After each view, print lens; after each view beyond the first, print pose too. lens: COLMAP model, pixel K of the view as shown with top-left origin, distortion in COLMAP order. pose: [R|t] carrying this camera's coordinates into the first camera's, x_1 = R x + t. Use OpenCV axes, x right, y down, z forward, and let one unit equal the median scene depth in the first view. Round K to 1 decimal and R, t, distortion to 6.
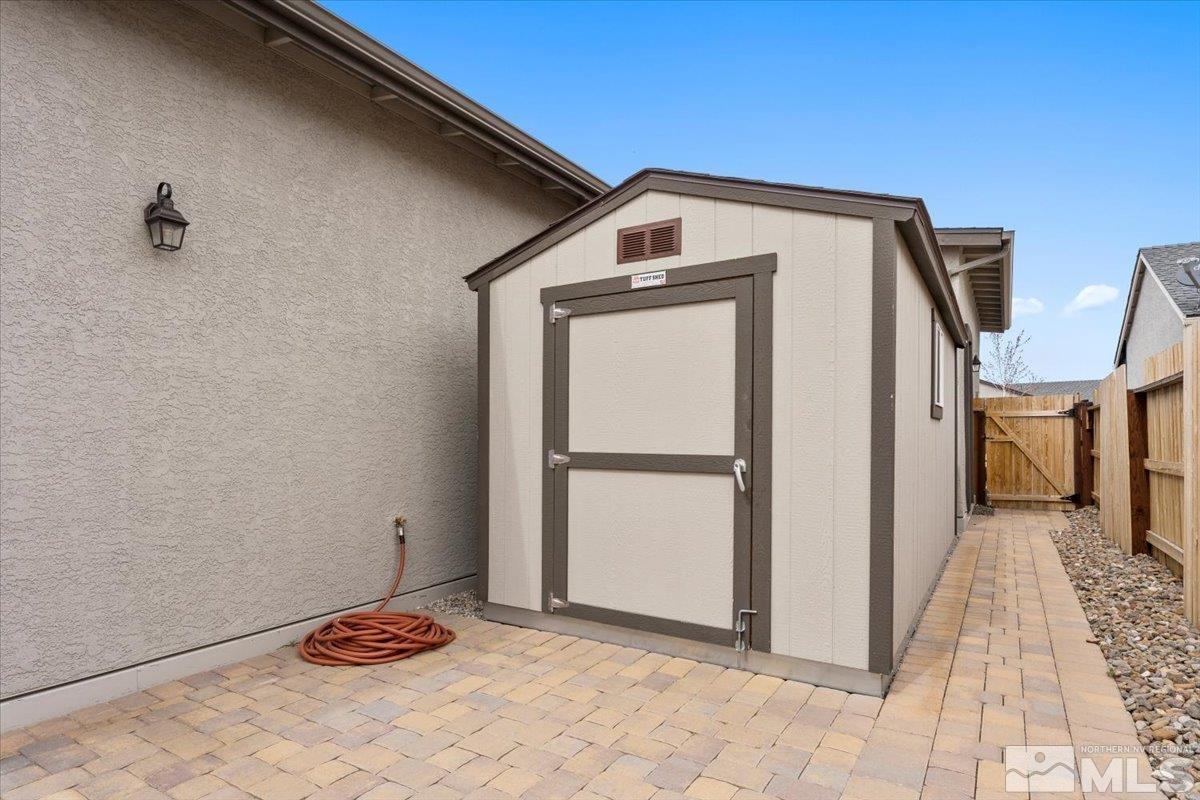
lens RADIAL K [[673.3, 0, 601.4], [0, 673.3, 444.6], [0, 0, 1]] dist [0.000178, 0.000152]
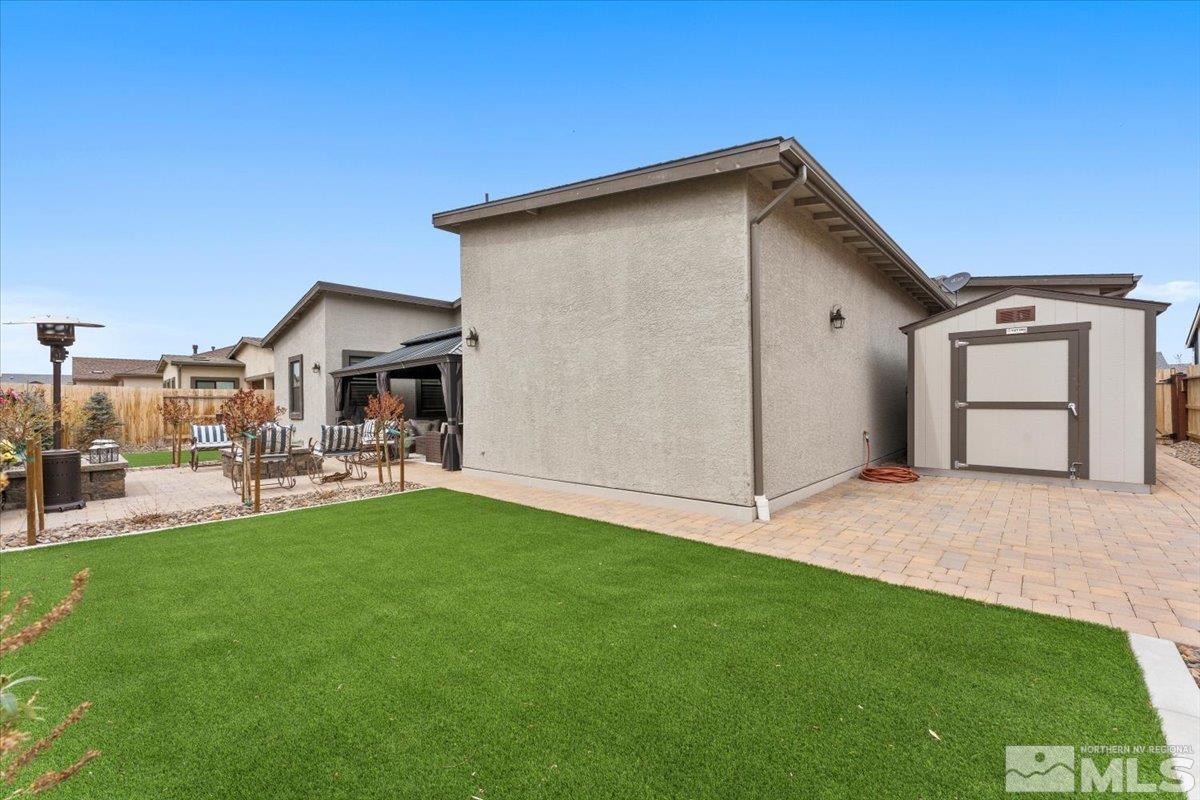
lens RADIAL K [[493.2, 0, 605.2], [0, 493.2, 403.4], [0, 0, 1]] dist [0.001653, 0.000169]
pose [[0.982817, -0.004843, -0.184517, -1.044862], [0.003111, 0.999948, -0.009675, 0.032082], [0.184554, 0.008935, 0.982782, -1.016631]]
